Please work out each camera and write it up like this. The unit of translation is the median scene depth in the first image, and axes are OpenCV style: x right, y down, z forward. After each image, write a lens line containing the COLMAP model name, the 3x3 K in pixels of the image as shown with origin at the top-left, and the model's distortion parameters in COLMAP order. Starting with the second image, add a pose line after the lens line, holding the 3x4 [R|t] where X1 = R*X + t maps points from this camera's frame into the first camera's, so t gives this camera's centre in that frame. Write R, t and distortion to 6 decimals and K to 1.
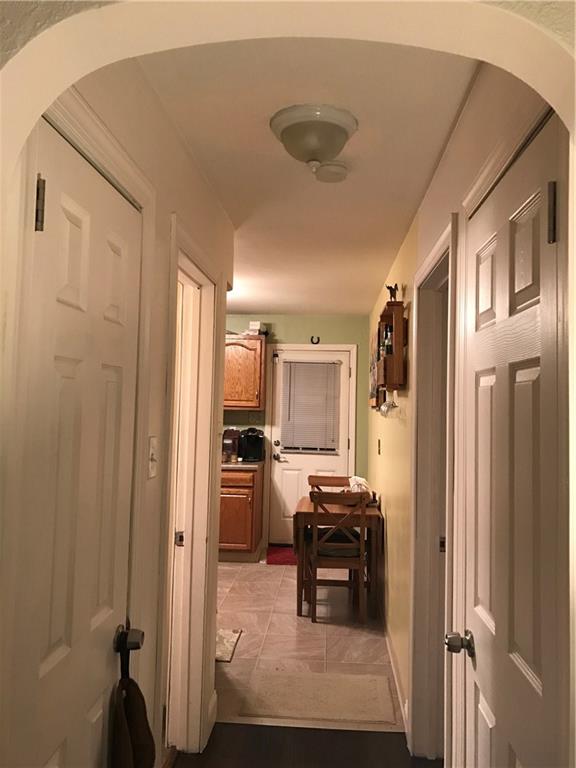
lens RADIAL K [[620.3, 0, 290.7], [0, 620.3, 381.9], [0, 0, 1]] dist [0.033593, -0.019637]
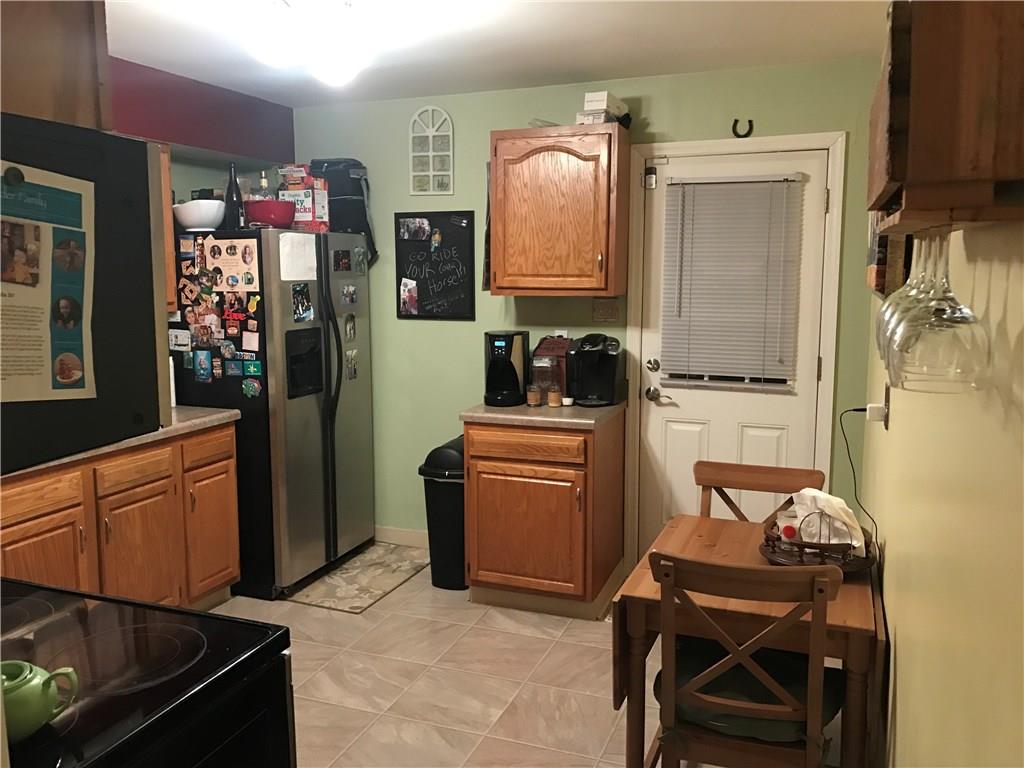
lens RADIAL K [[827.1, 0, 503.9], [0, 827.1, 378.1], [0, 0, 1]] dist [0.033593, -0.019637]
pose [[0.951367, 0.017145, -0.307583, 0.063101], [0.032842, 0.987116, 0.156603, 0.007735], [0.306305, -0.159088, 0.938546, 0.390225]]
